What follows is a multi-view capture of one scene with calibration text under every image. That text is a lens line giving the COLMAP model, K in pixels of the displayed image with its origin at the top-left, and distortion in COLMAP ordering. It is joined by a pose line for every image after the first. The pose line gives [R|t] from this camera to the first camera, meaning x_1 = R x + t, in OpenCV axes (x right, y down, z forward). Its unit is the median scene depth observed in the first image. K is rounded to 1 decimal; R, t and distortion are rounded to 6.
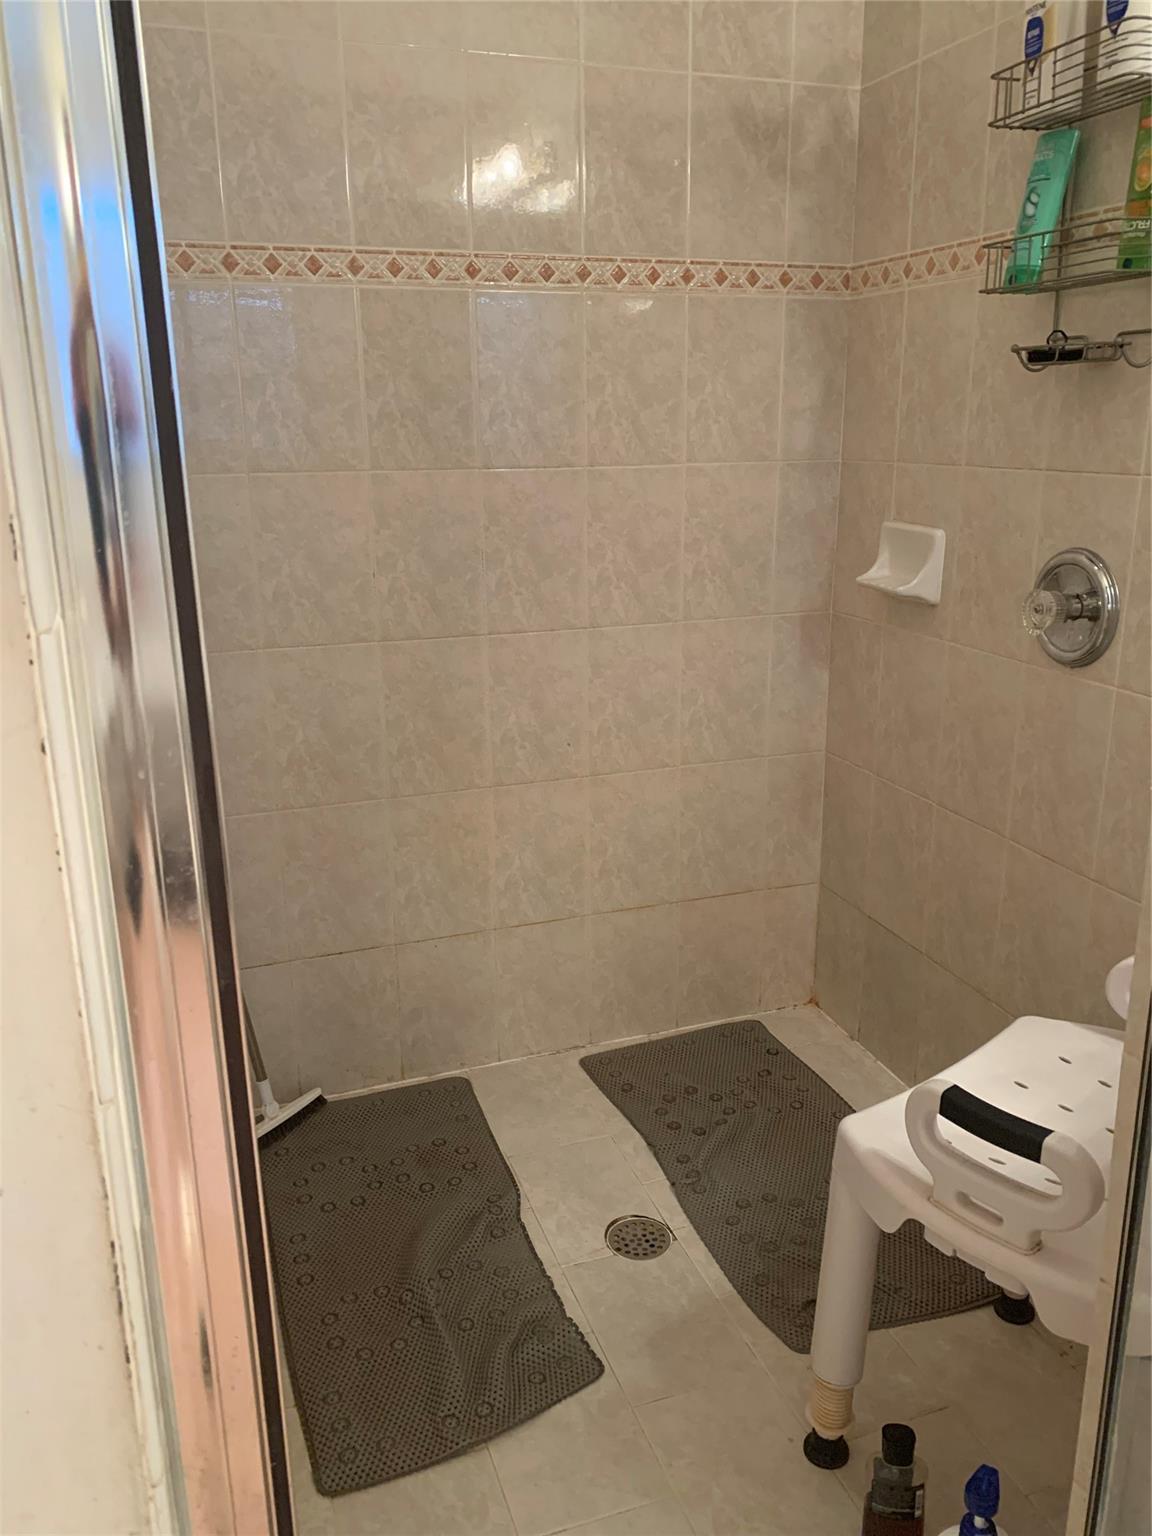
lens RADIAL K [[1158.7, 0, 579.7], [0, 1158.7, 767.0], [0, 0, 1]] dist [0.004015, -0.029307]
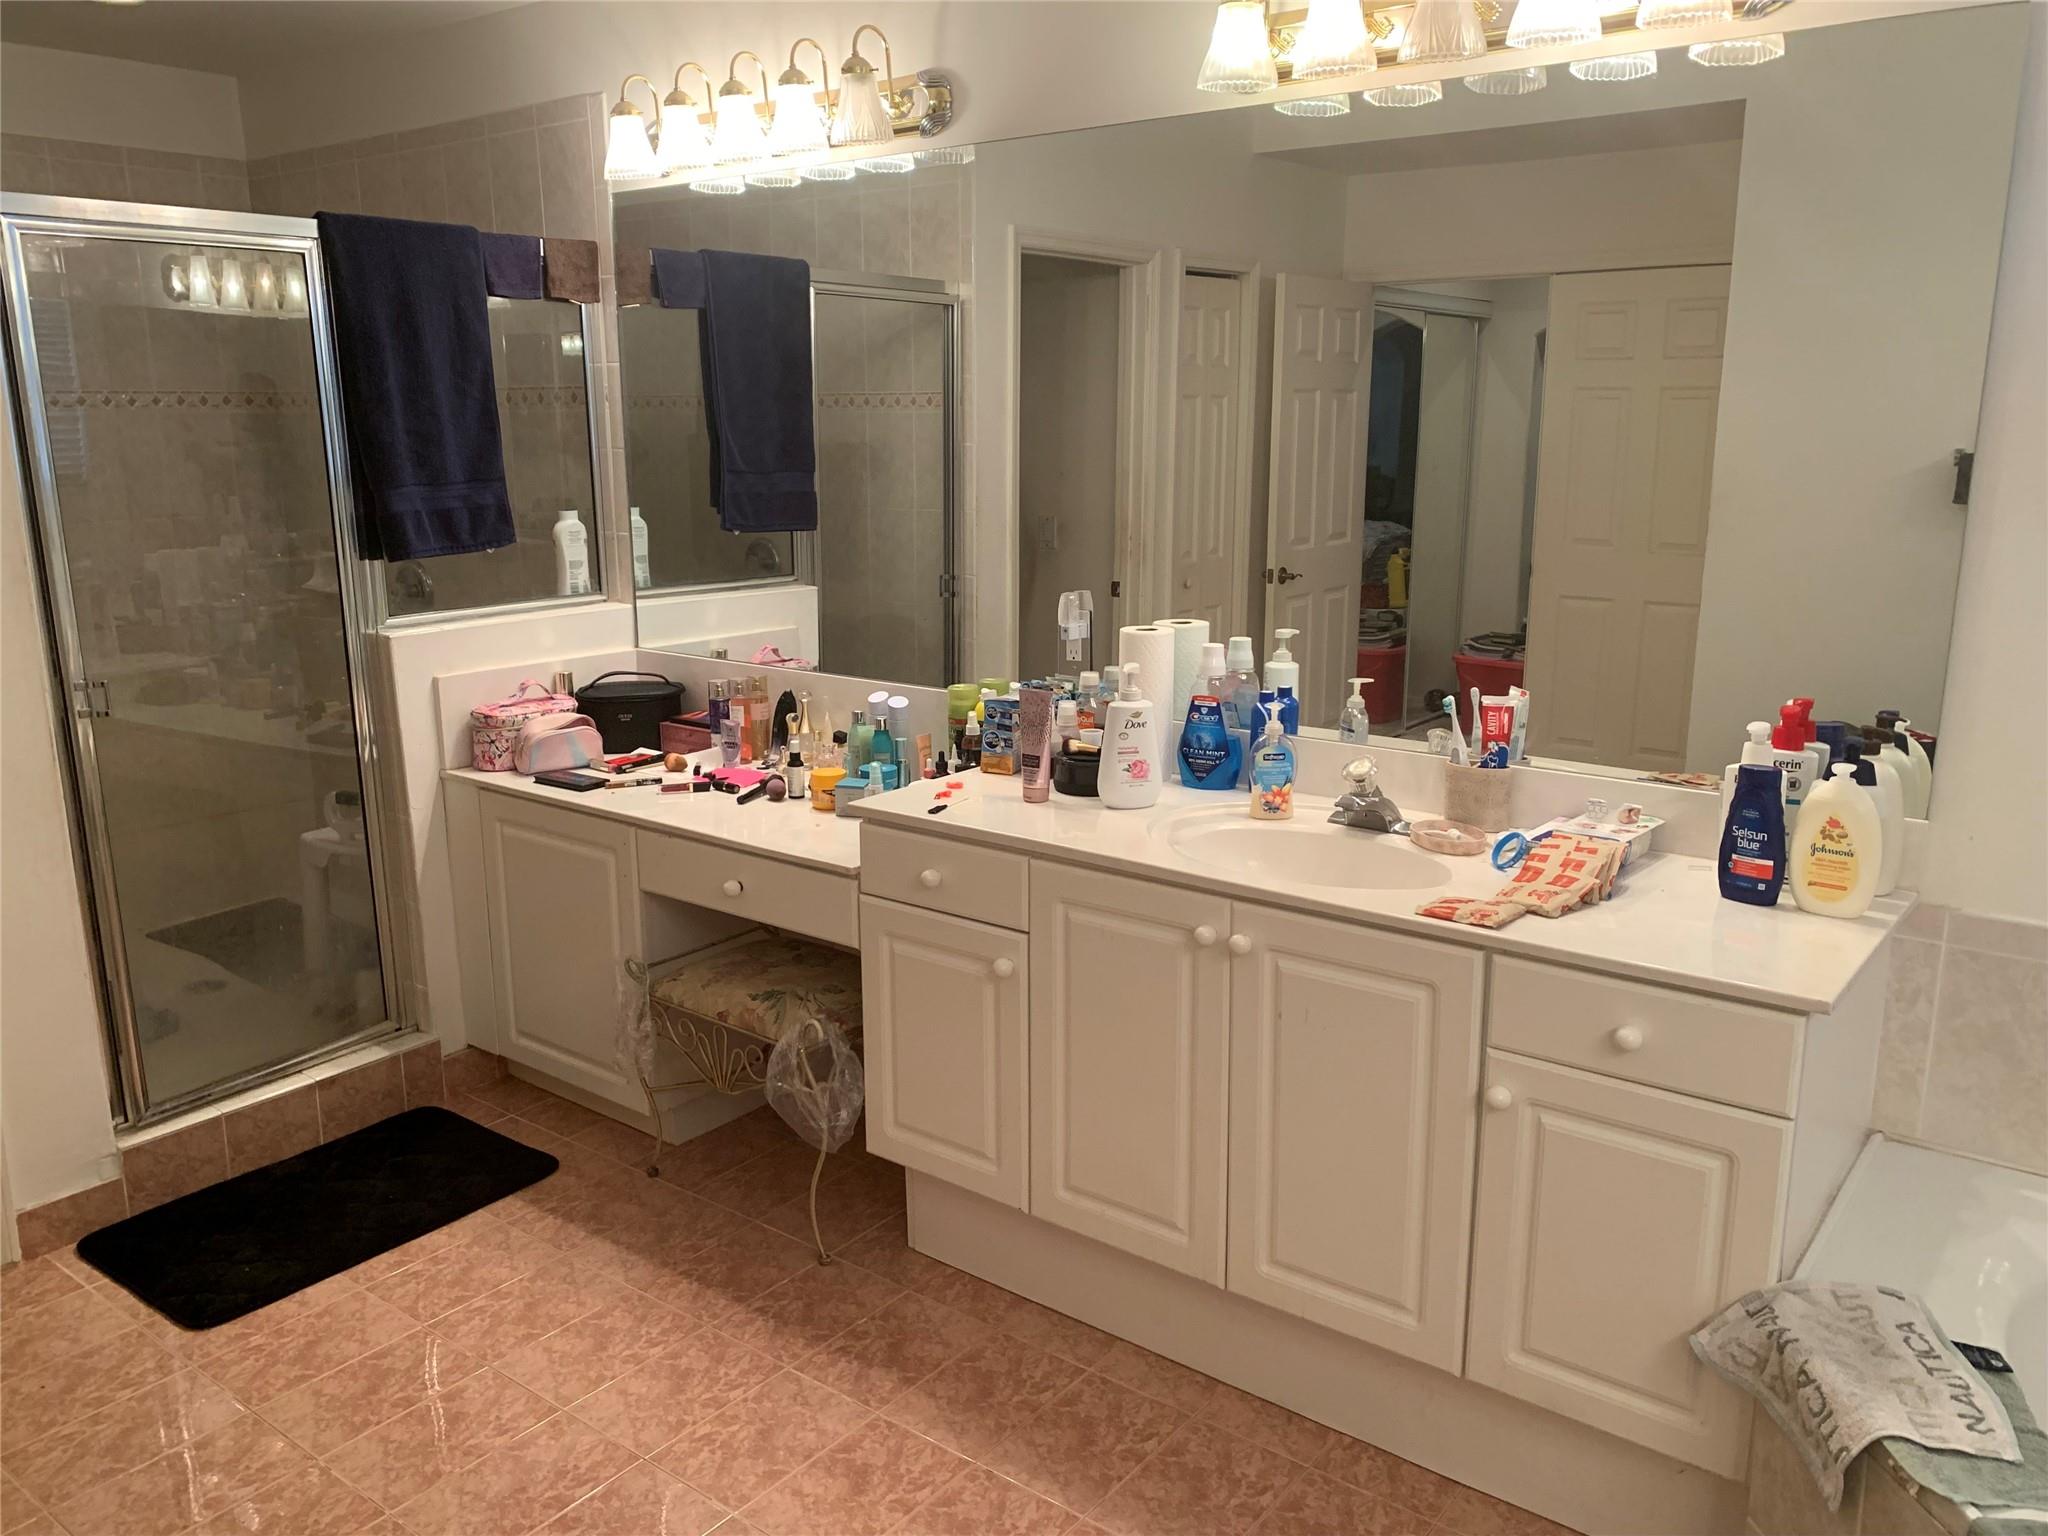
lens RADIAL K [[1545.0, 0, 1028.0], [0, 1545.0, 764.6], [0, 0, 1]] dist [0.004015, -0.029307]
pose [[0.827660, -0.117631, 0.548763, -0.130782], [0.150644, 0.988469, -0.015321, 0.266619], [-0.540634, 0.095348, 0.835837, -1.310573]]
